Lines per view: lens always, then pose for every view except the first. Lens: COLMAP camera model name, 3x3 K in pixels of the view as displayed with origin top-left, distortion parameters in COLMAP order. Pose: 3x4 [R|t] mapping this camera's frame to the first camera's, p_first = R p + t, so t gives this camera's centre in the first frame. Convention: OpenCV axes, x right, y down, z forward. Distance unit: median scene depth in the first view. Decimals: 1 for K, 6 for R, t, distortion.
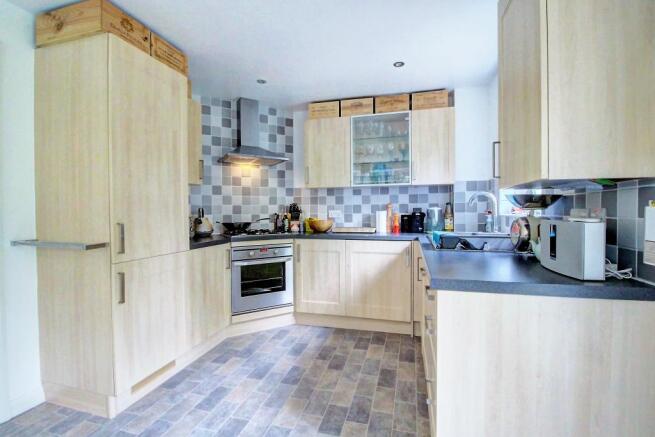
lens RADIAL K [[308.3, 0, 328.5], [0, 308.3, 215.9], [0, 0, 1]] dist [0.001062, -0.012890]
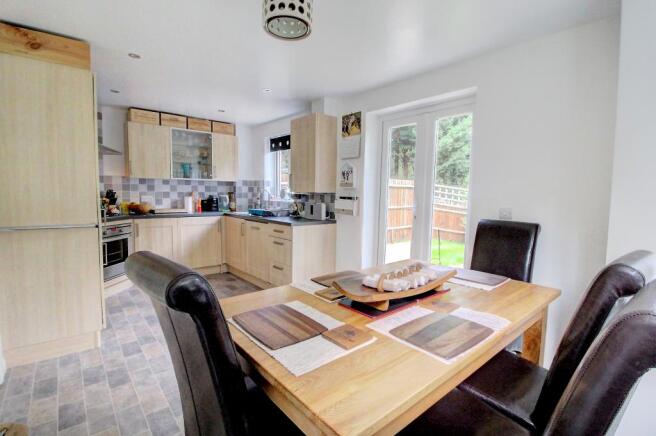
lens RADIAL K [[308.7, 0, 329.0], [0, 308.7, 215.4], [0, 0, 1]] dist [0.001062, -0.012890]
pose [[0.560347, -0.045539, 0.827005, -0.698815], [-0.007252, 0.998179, 0.059878, -0.022335], [-0.828226, -0.039550, 0.558997, -0.366061]]
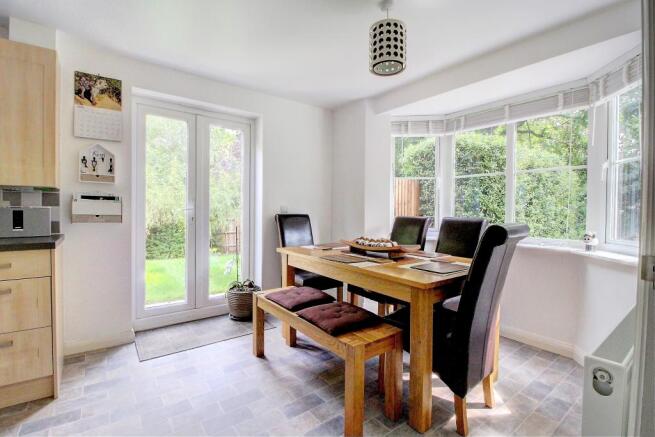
lens RADIAL K [[305.7, 0, 328.0], [0, 305.7, 214.5], [0, 0, 1]] dist [-0.000284, -0.012908]
pose [[-0.793444, -0.010023, 0.608561, -0.628158], [0.007969, 0.999608, 0.026854, 0.006943], [-0.608591, 0.026157, -0.793053, 0.478687]]
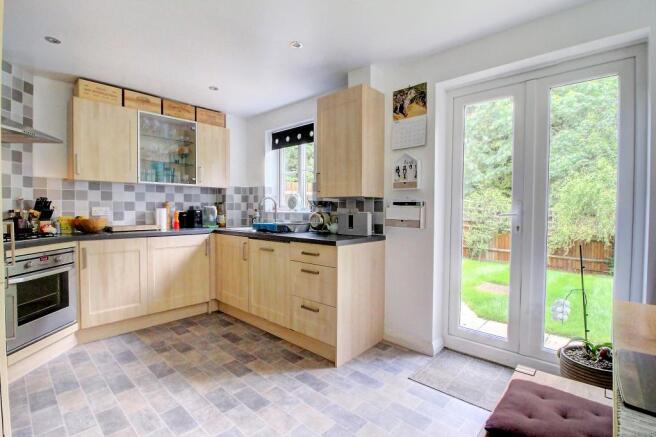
lens RADIAL K [[306.1, 0, 328.5], [0, 306.1, 214.5], [0, 0, 1]] dist [-0.000284, -0.012908]
pose [[0.460158, -0.007350, 0.887807, -0.519673], [0.007795, 0.999961, 0.004238, 0.004734], [-0.887803, 0.004970, 0.460197, 0.032559]]
